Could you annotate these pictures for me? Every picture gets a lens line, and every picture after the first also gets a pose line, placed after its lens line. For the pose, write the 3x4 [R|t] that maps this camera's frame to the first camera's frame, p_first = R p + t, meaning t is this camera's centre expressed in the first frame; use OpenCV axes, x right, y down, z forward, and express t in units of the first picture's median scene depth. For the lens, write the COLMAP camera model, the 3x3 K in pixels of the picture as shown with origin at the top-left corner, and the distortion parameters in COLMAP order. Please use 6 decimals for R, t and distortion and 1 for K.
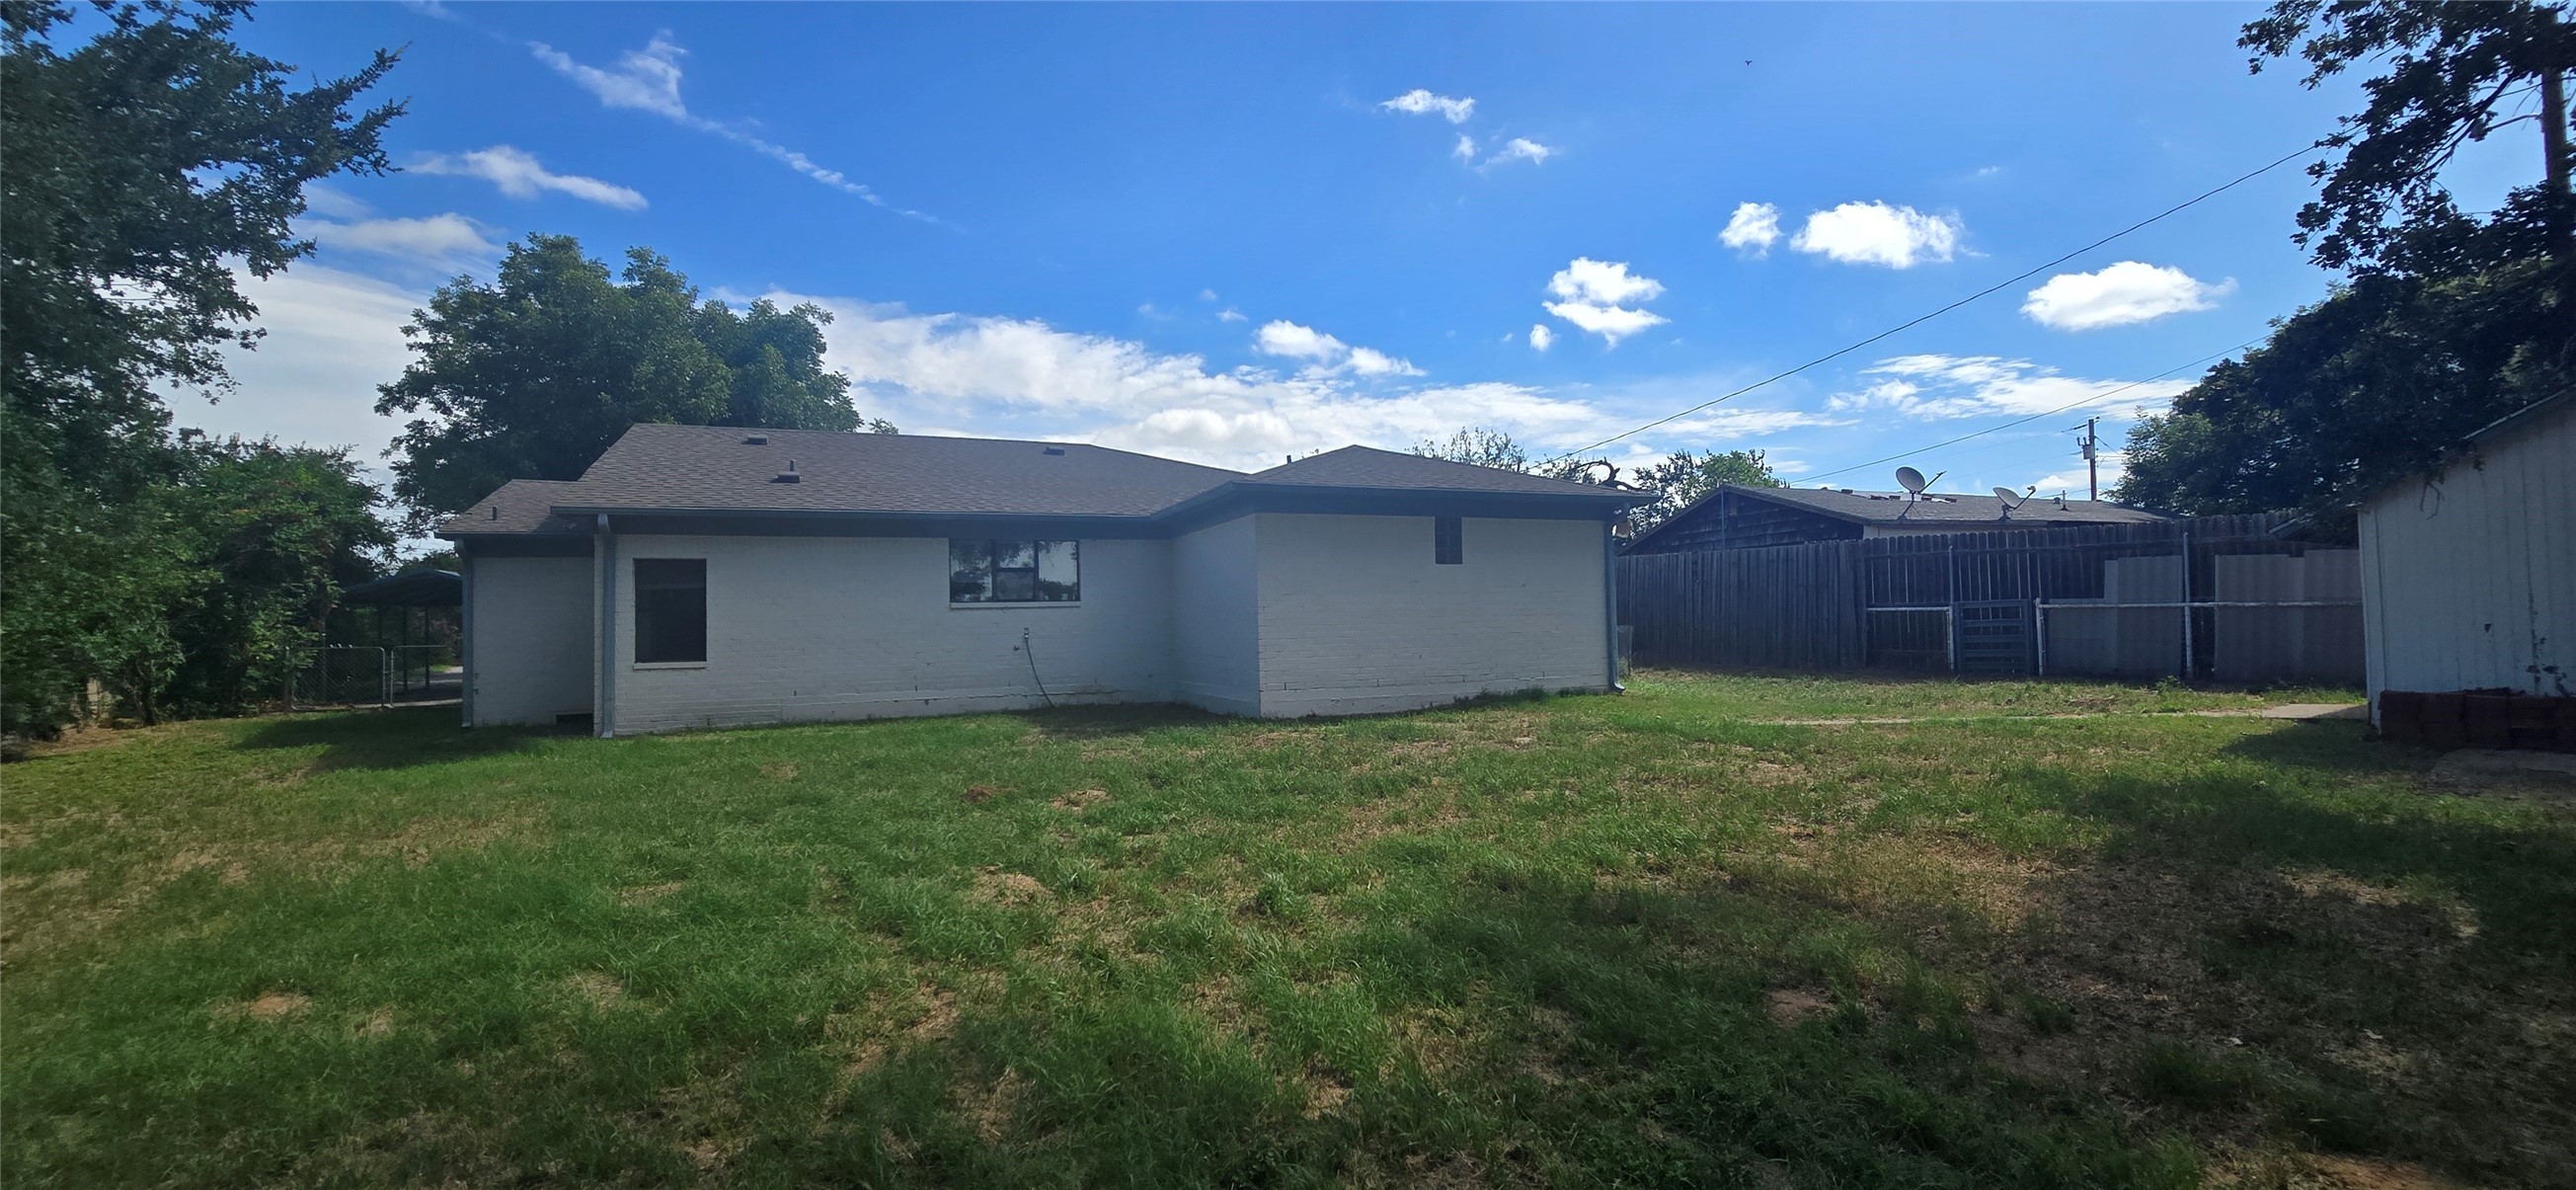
lens RADIAL K [[1013.2, 0, 1256.9], [0, 1013.2, 593.9], [0, 0, 1]] dist [0.000731, -0.000235]
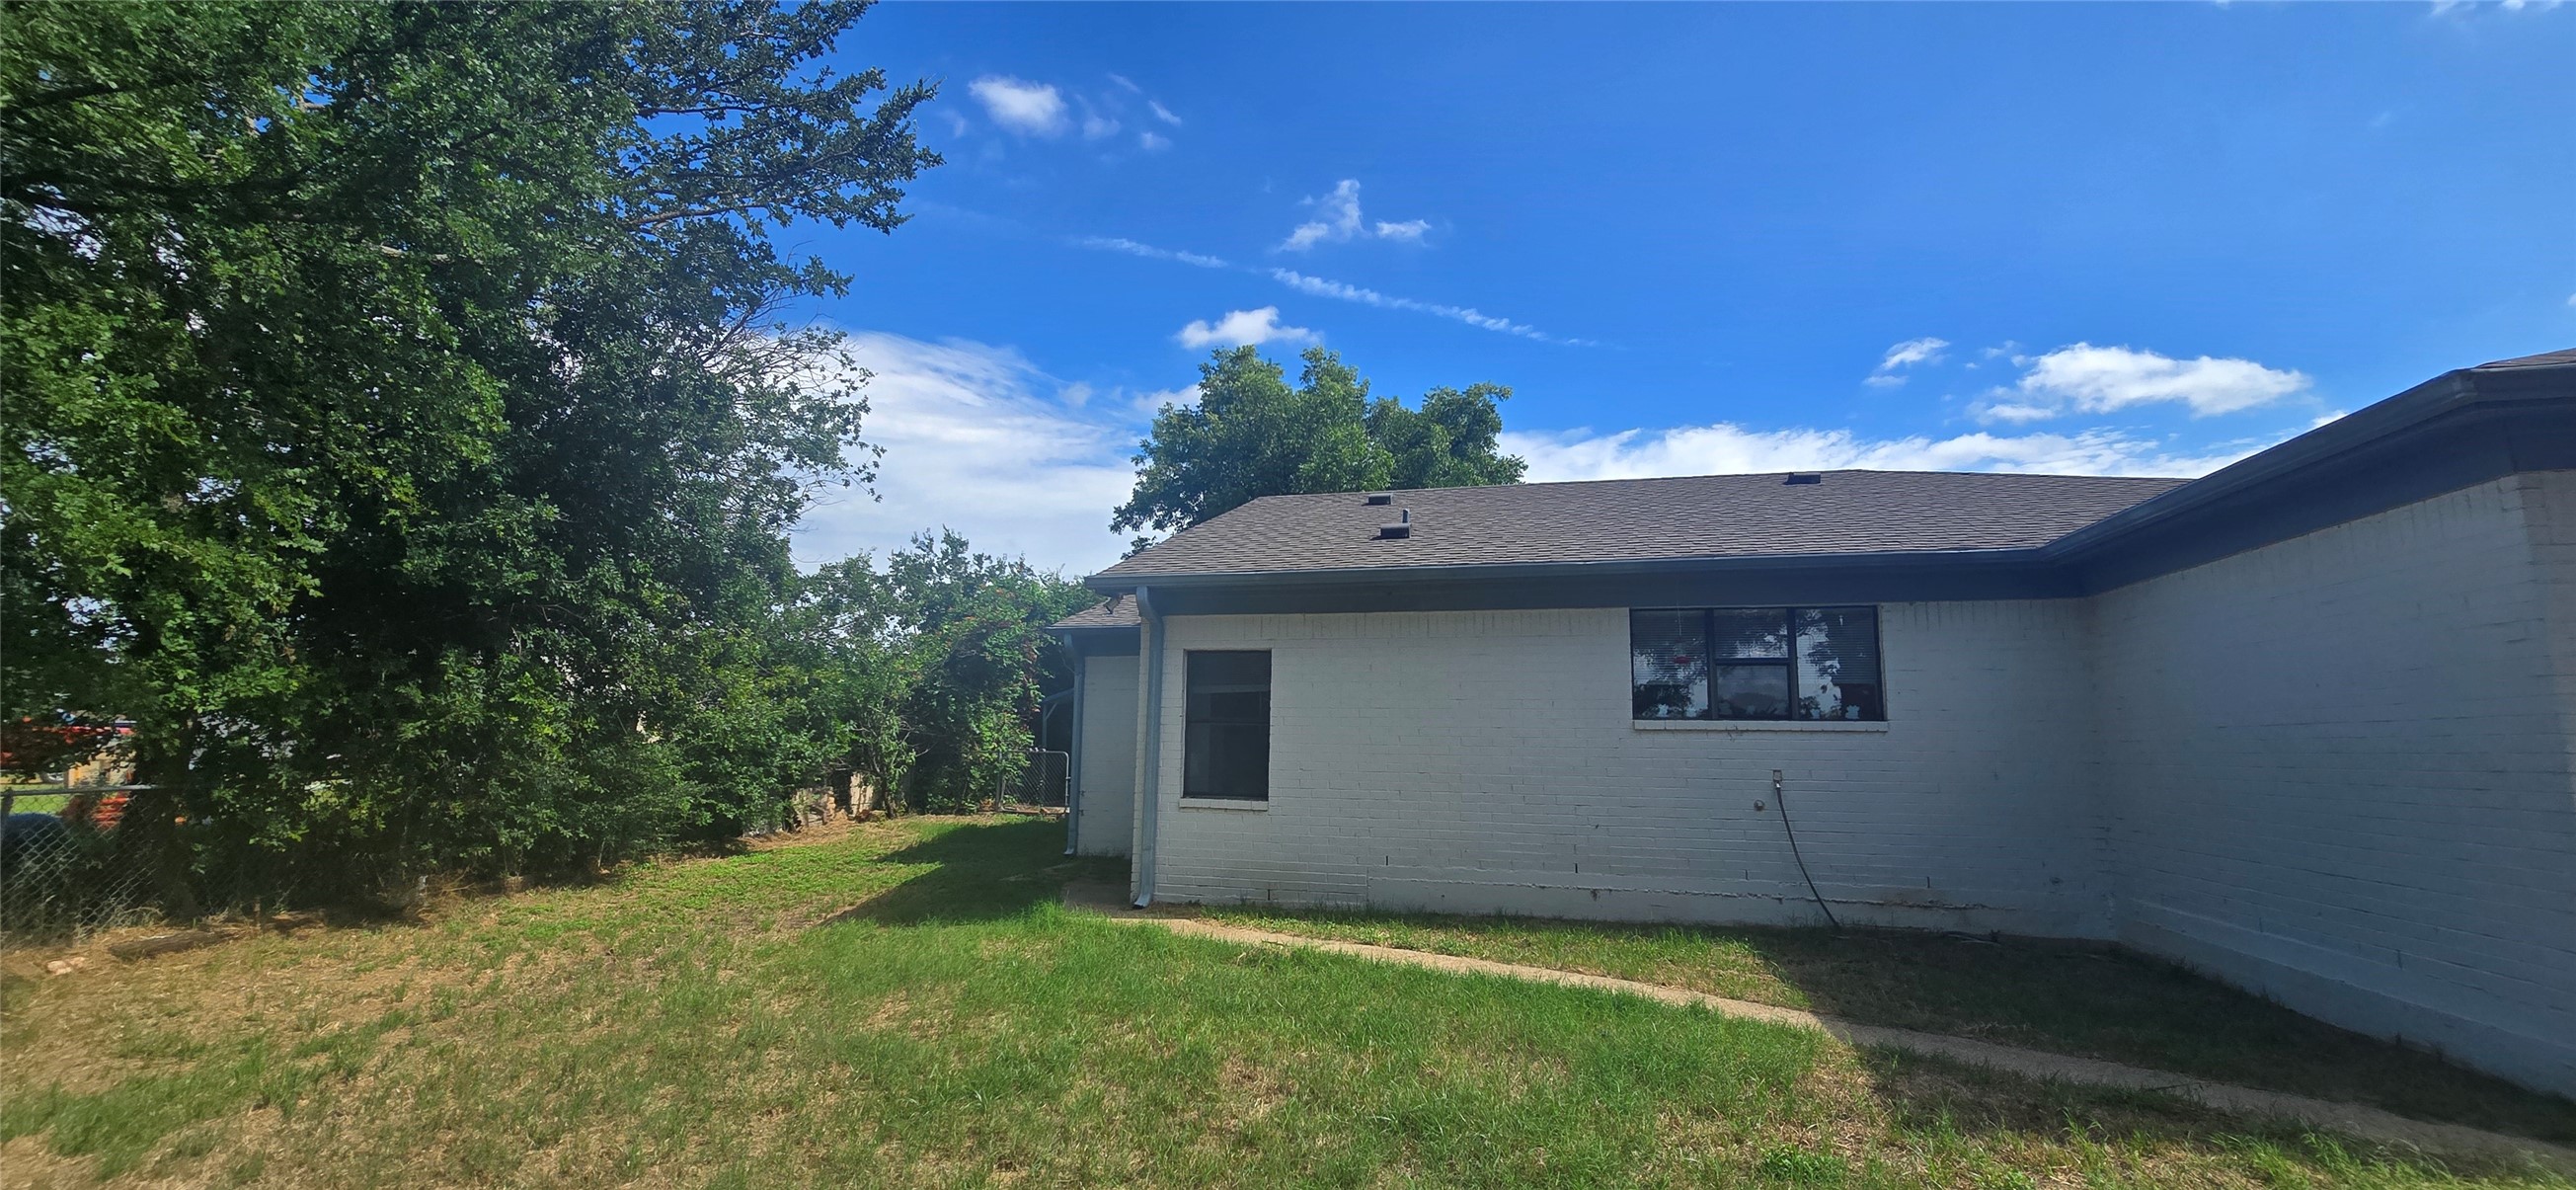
lens RADIAL K [[994.1, 0, 1302.1], [0, 994.1, 594.0], [0, 0, 1]] dist [-0.013455, 0.000092]
pose [[0.806780, -0.052677, -0.588499, -0.120282], [-0.015236, 0.993832, -0.109846, 0.001474], [0.590655, 0.097588, 0.801001, 0.430801]]
